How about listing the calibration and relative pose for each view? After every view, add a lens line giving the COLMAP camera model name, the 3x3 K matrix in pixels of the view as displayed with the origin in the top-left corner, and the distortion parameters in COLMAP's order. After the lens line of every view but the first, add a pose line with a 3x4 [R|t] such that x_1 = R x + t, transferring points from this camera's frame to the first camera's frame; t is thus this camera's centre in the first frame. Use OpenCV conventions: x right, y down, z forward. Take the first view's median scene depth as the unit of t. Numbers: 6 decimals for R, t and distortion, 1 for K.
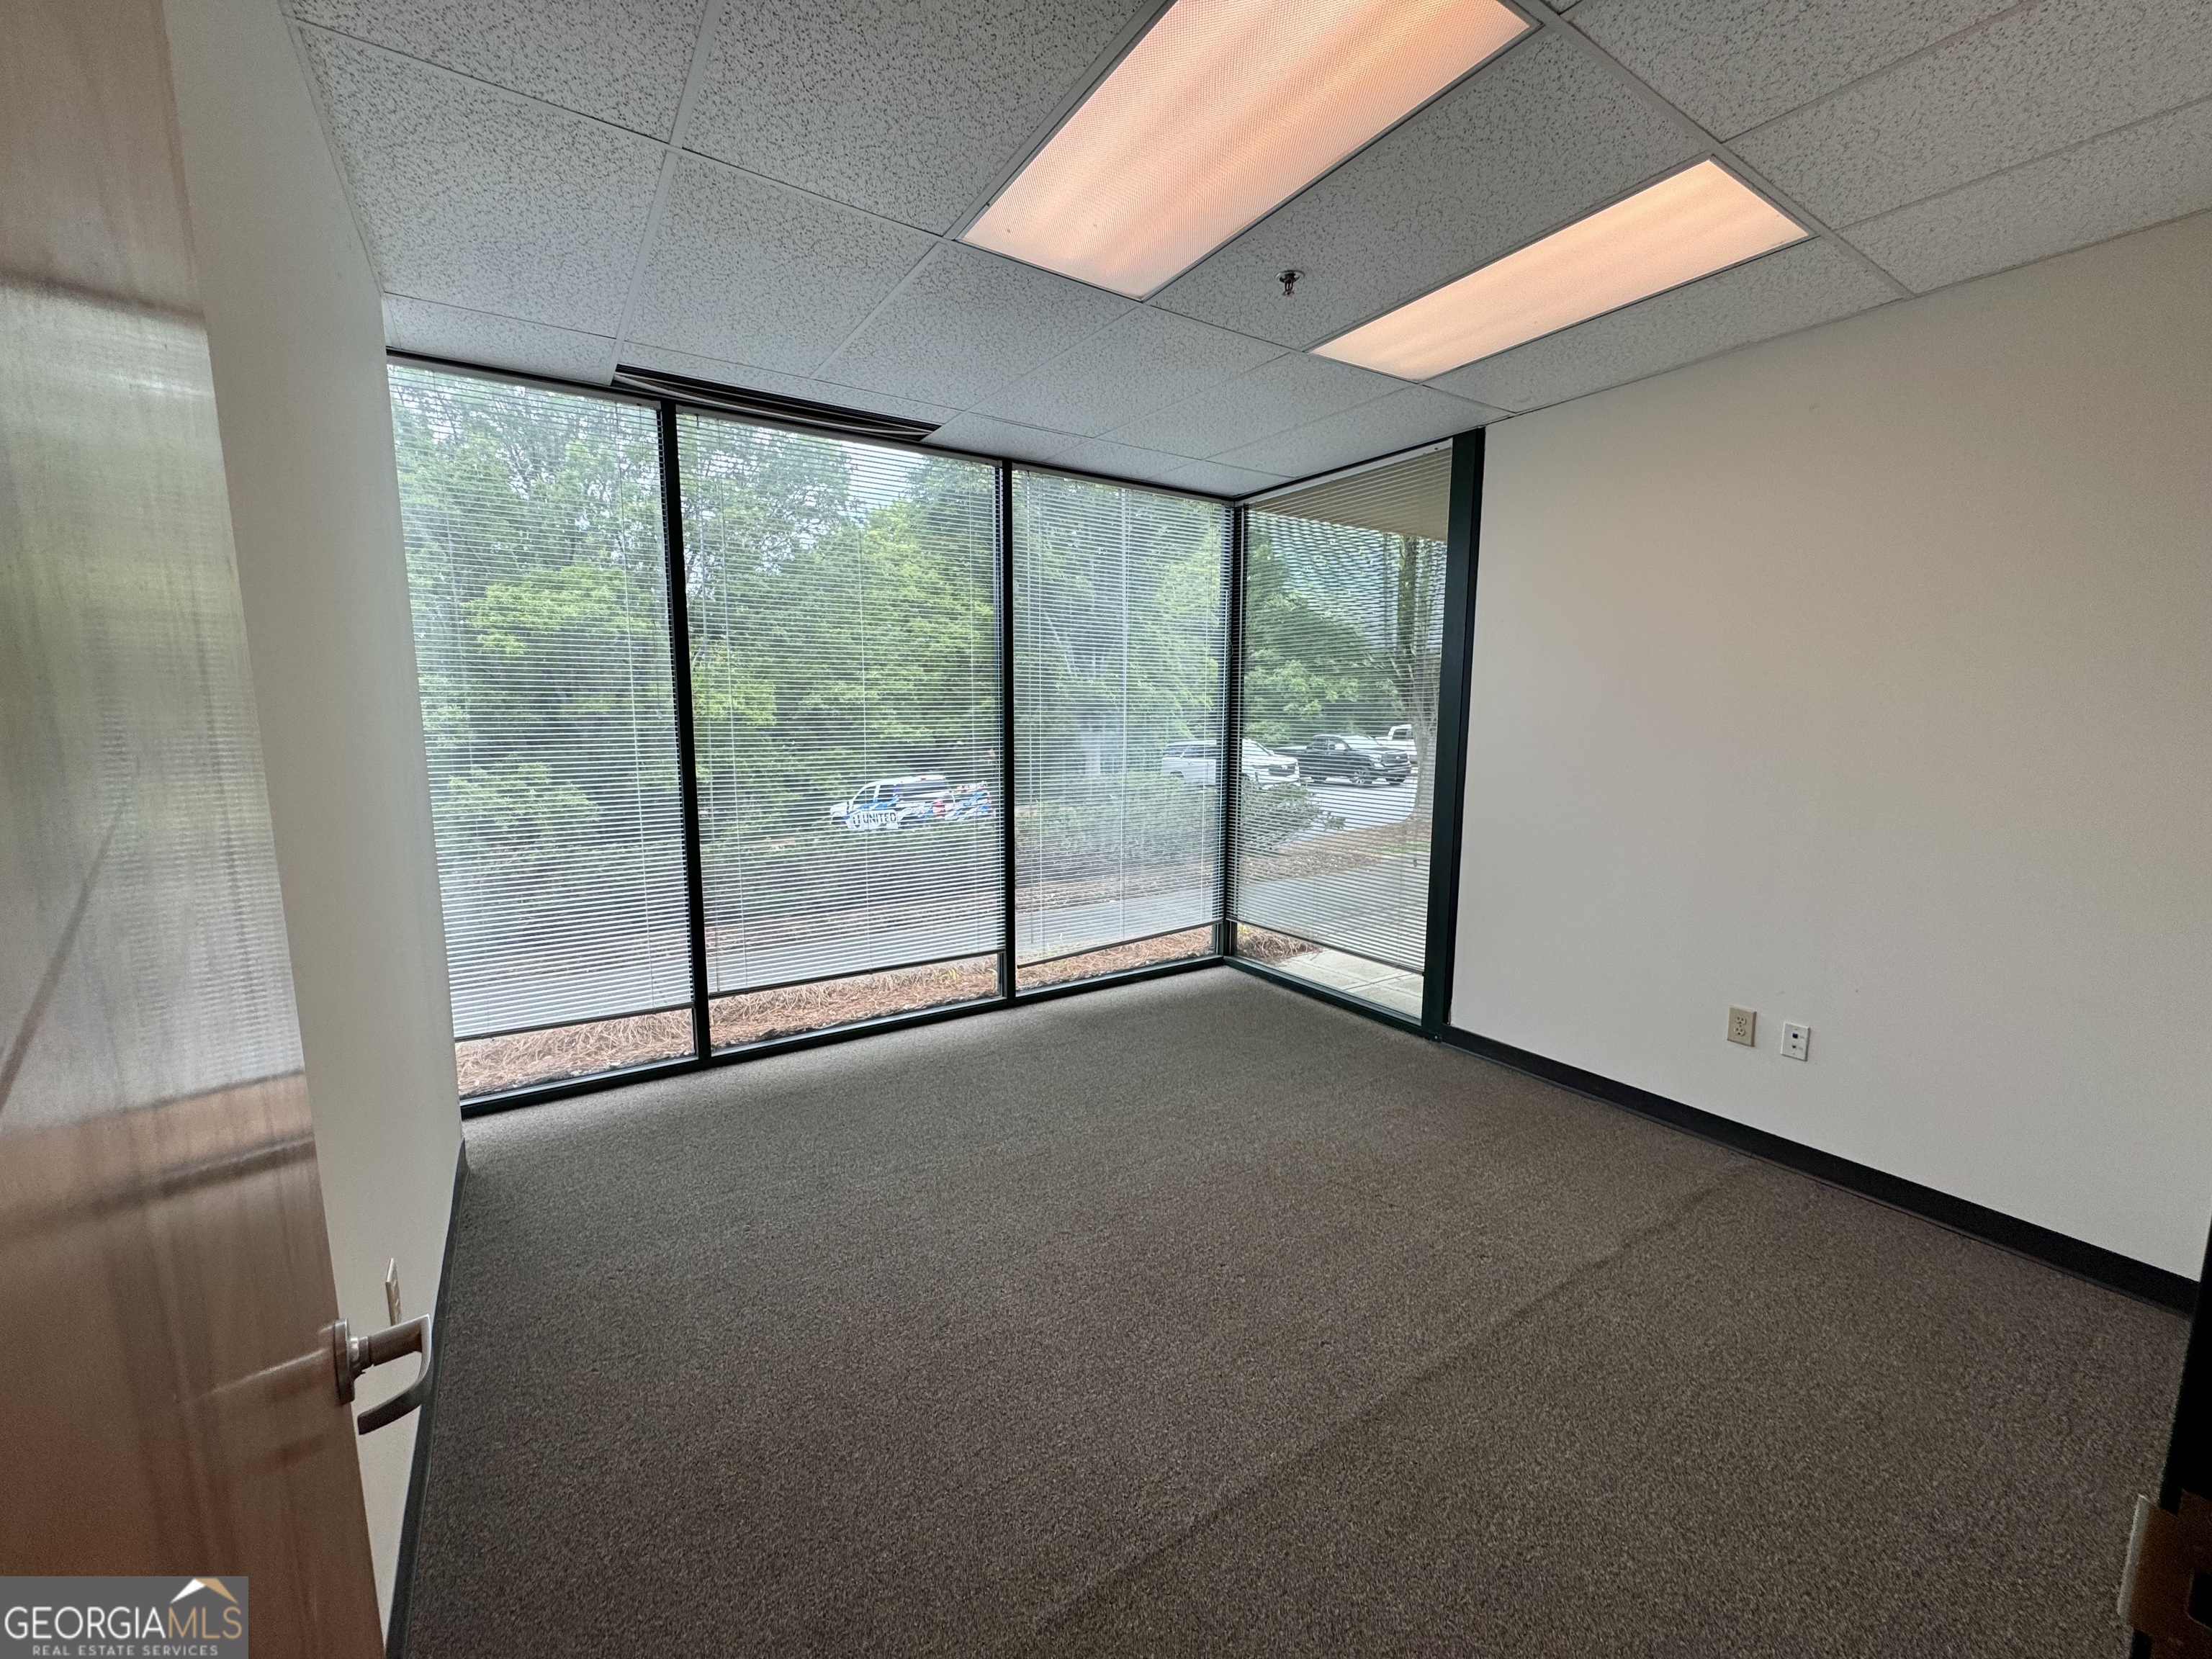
lens RADIAL K [[888.0, 0, 1098.4], [0, 888.0, 828.2], [0, 0, 1]] dist [0.002728, 0.000309]
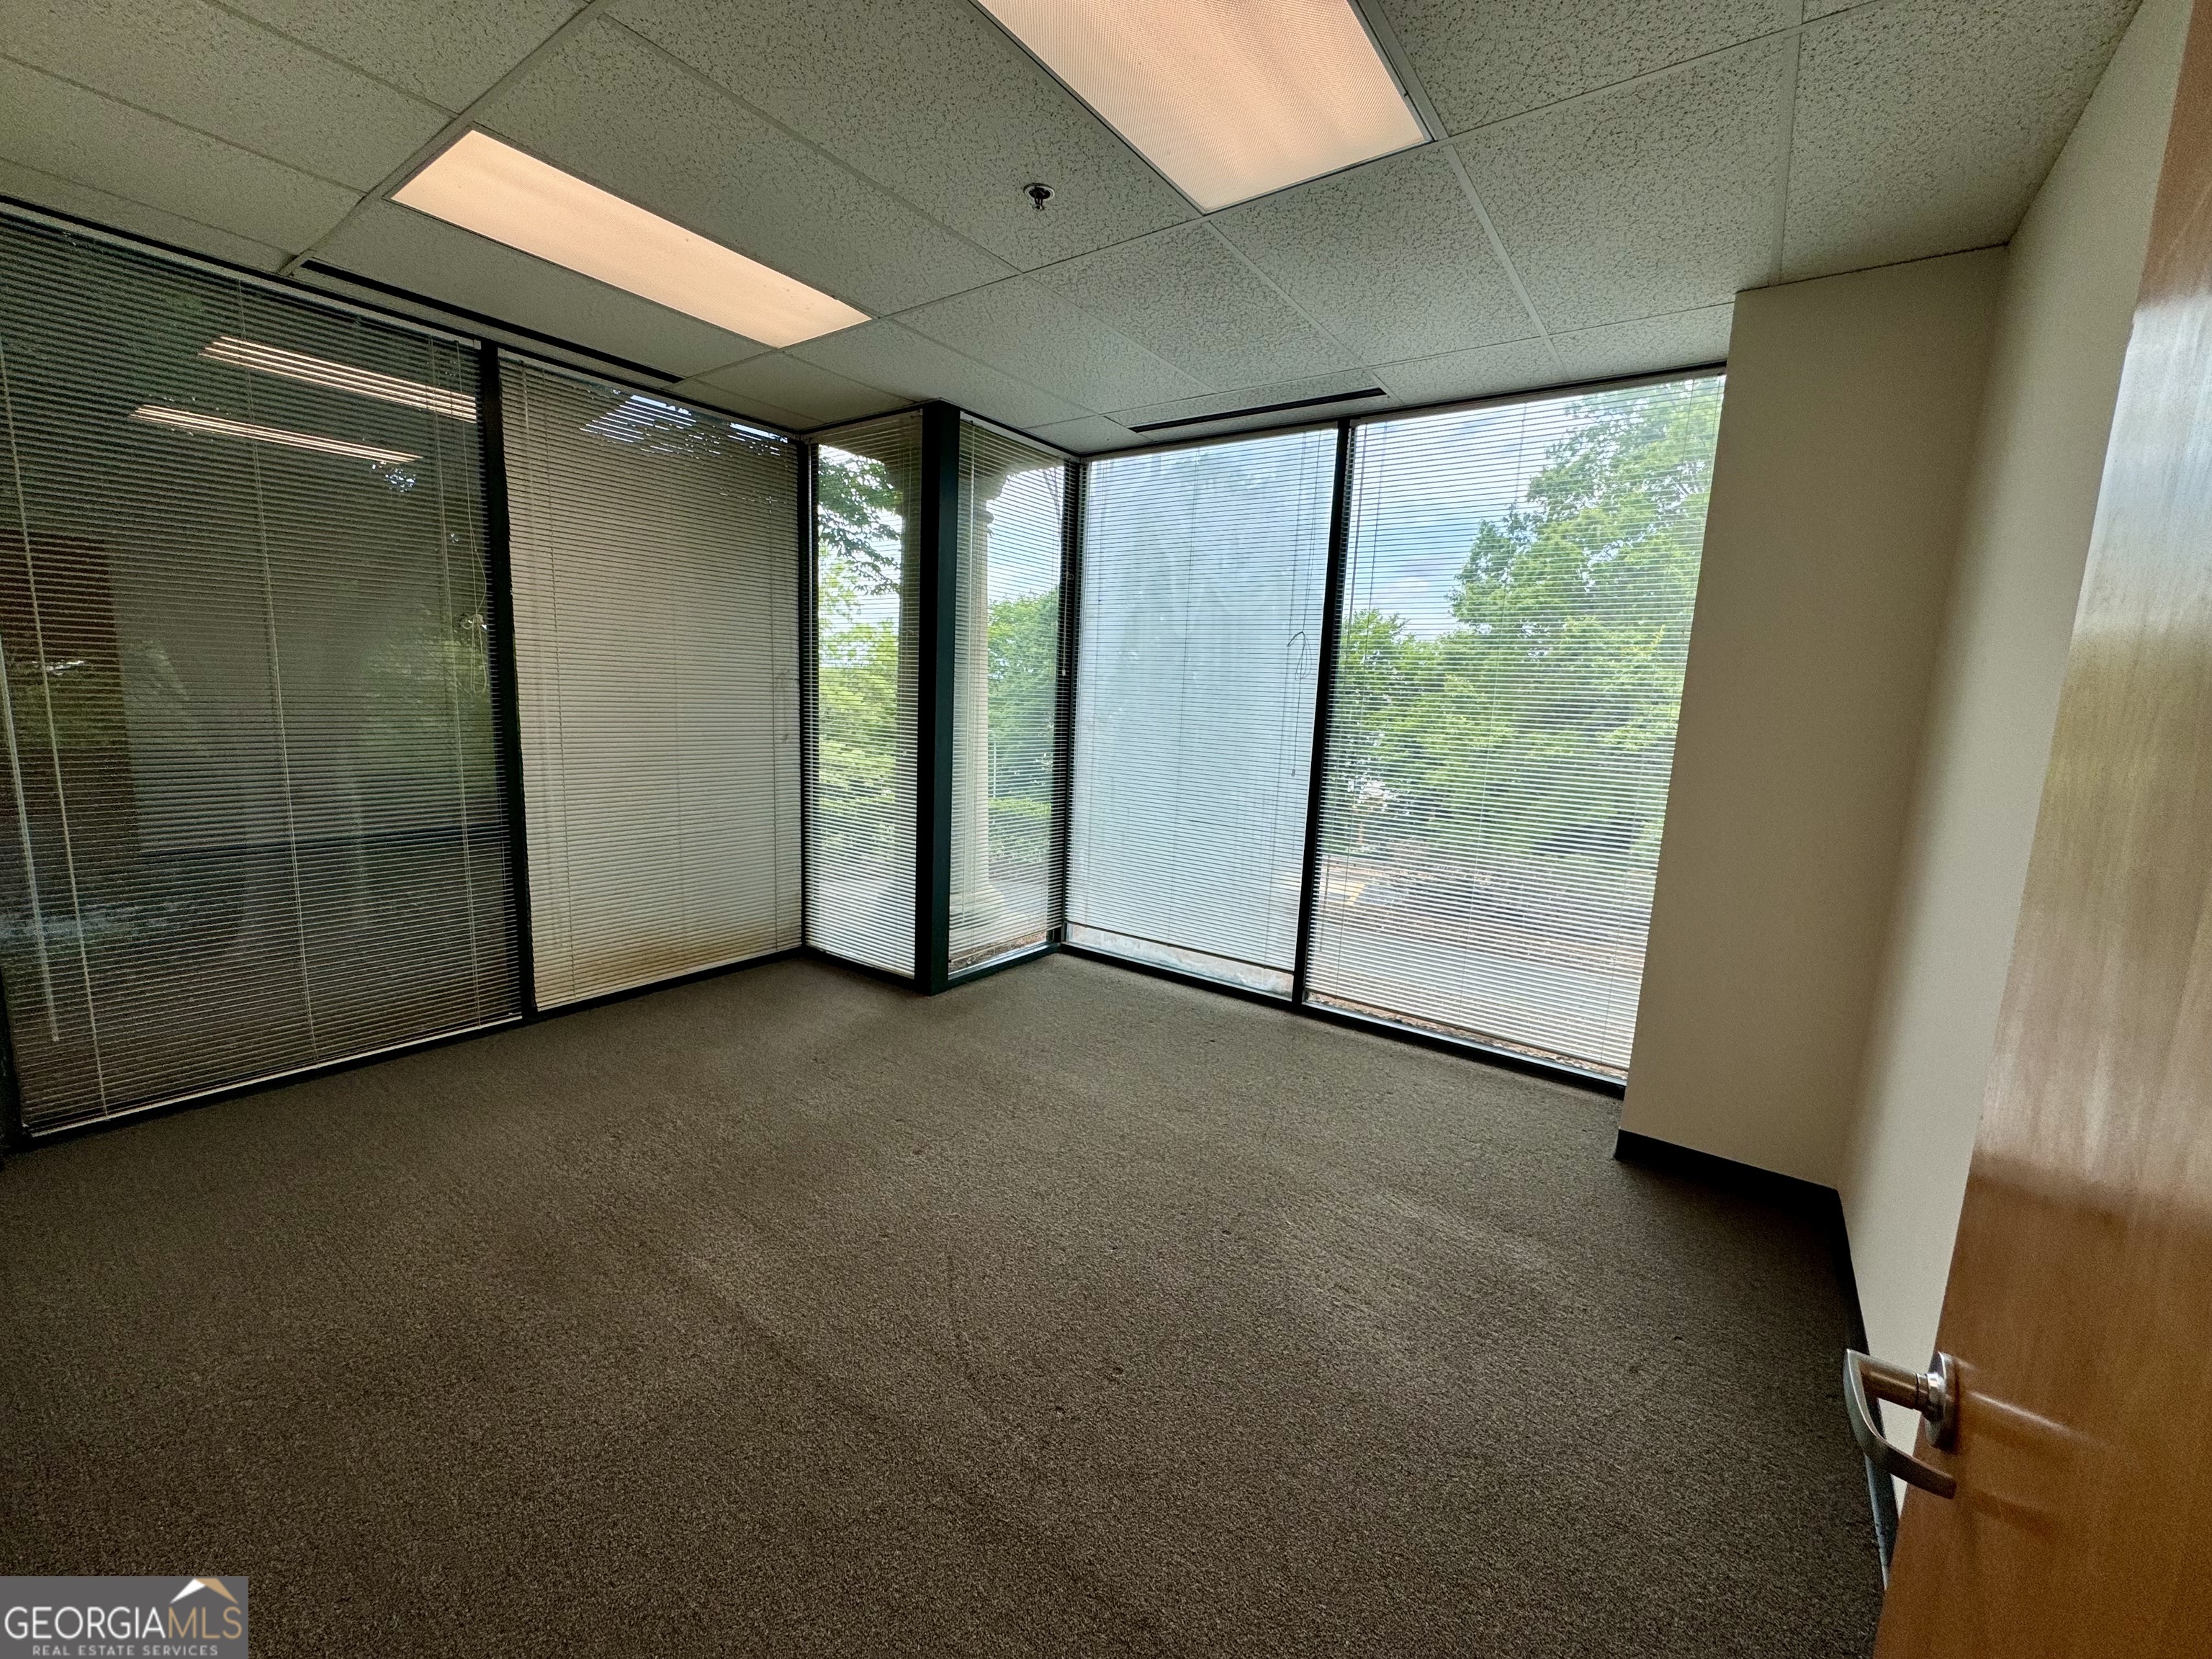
lens RADIAL K [[888.0, 0, 1098.4], [0, 888.0, 828.2], [0, 0, 1]] dist [0.002728, 0.000309]
pose [[0.342727, 0.162490, -0.925276, 0.448985], [-0.148802, 0.981884, 0.117314, -0.061581], [0.927576, 0.097476, 0.360696, 0.351925]]
